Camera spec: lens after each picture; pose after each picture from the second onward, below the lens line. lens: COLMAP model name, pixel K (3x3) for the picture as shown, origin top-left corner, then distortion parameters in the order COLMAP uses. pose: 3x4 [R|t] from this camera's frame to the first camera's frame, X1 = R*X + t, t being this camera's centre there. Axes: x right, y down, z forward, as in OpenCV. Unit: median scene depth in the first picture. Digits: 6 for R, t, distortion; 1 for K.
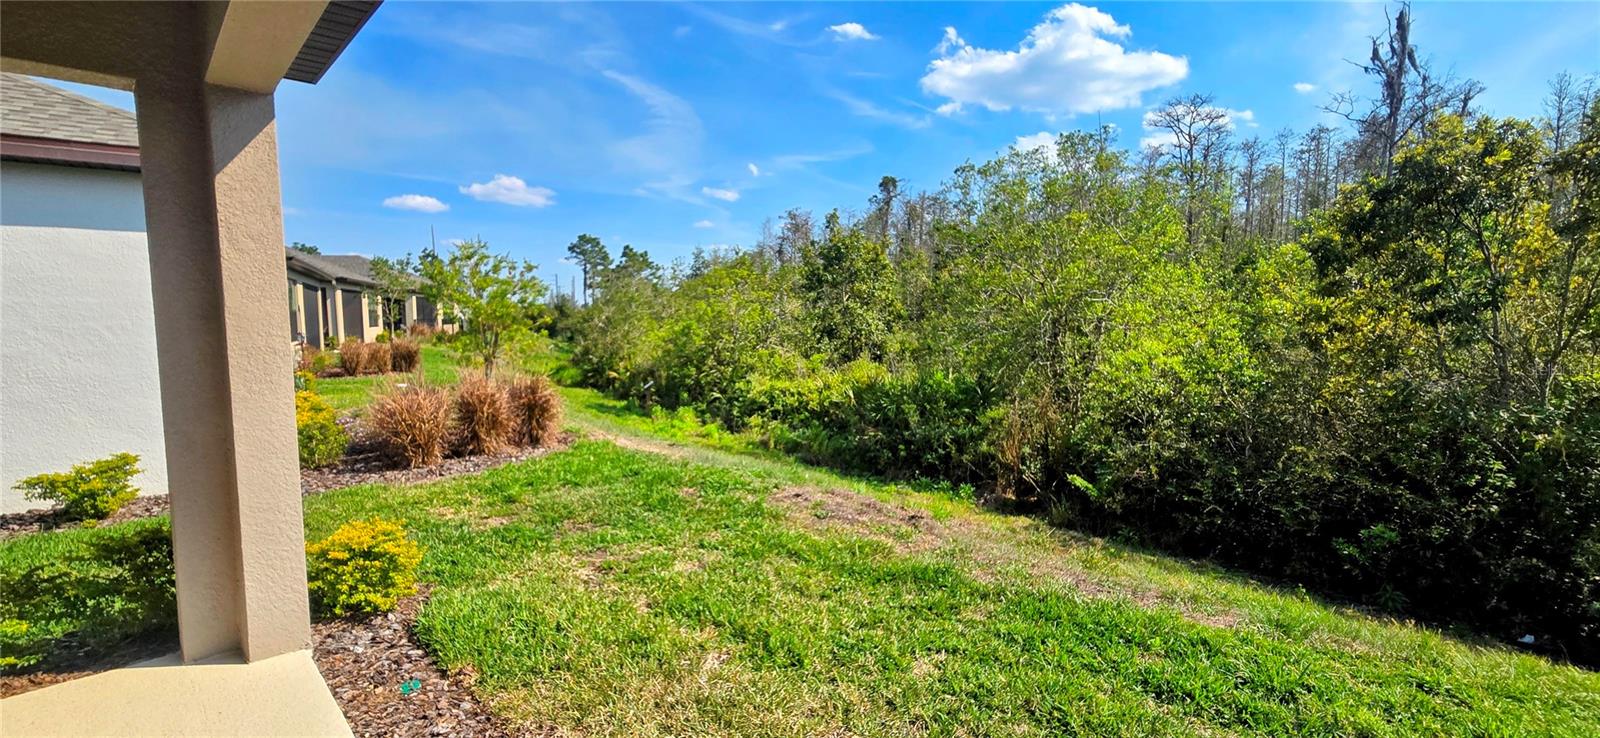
lens RADIAL K [[658.8, 0, 799.1], [0, 658.8, 364.2], [0, 0, 1]] dist [-0.000788, -0.000001]
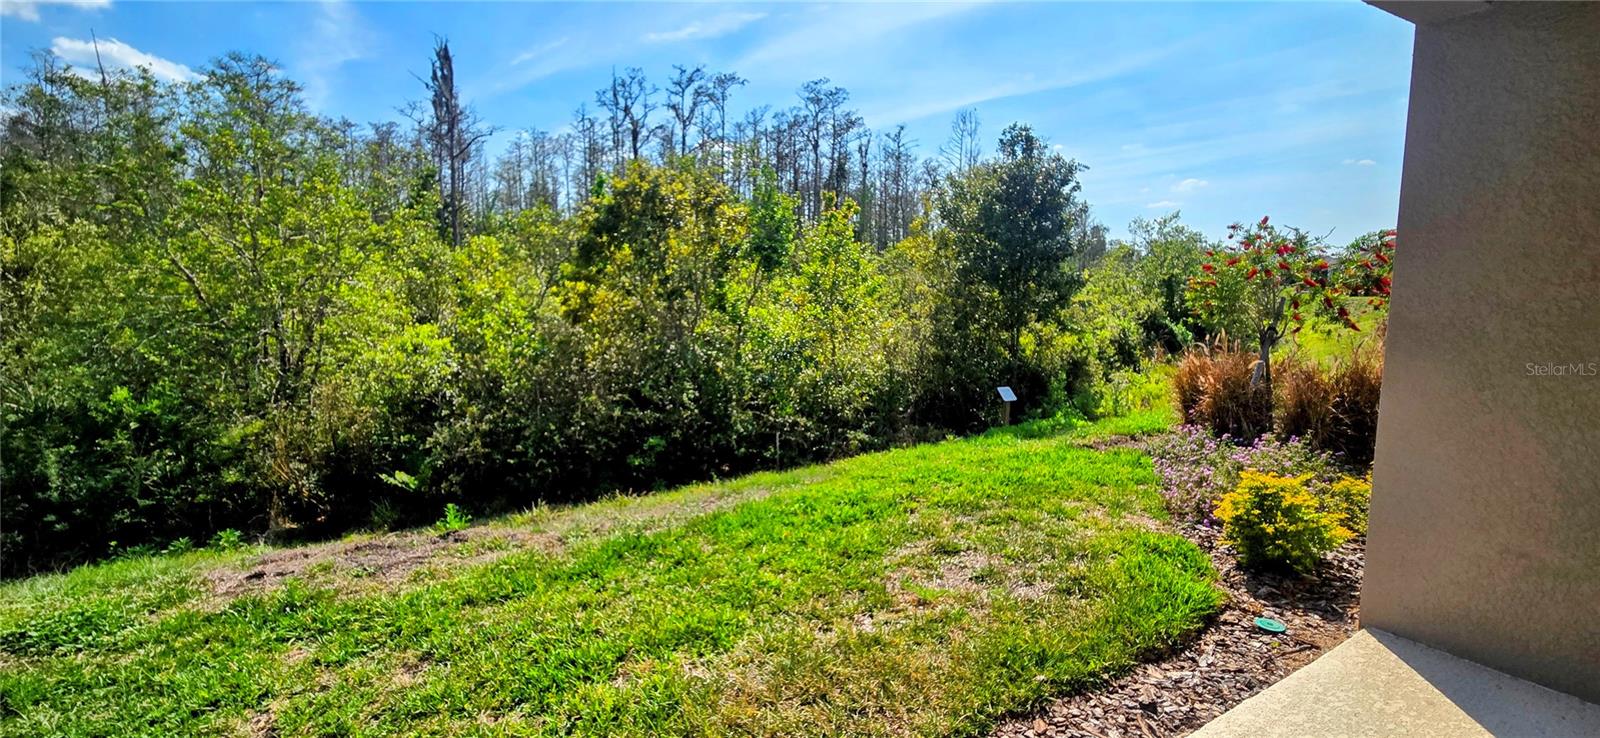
lens RADIAL K [[658.8, 0, 799.1], [0, 658.8, 364.2], [0, 0, 1]] dist [-0.000788, -0.000001]
pose [[0.285055, -0.109799, 0.952202, -0.274787], [0.088780, 0.992171, 0.087831, -0.012858], [-0.954391, 0.059499, 0.292571, 0.168192]]
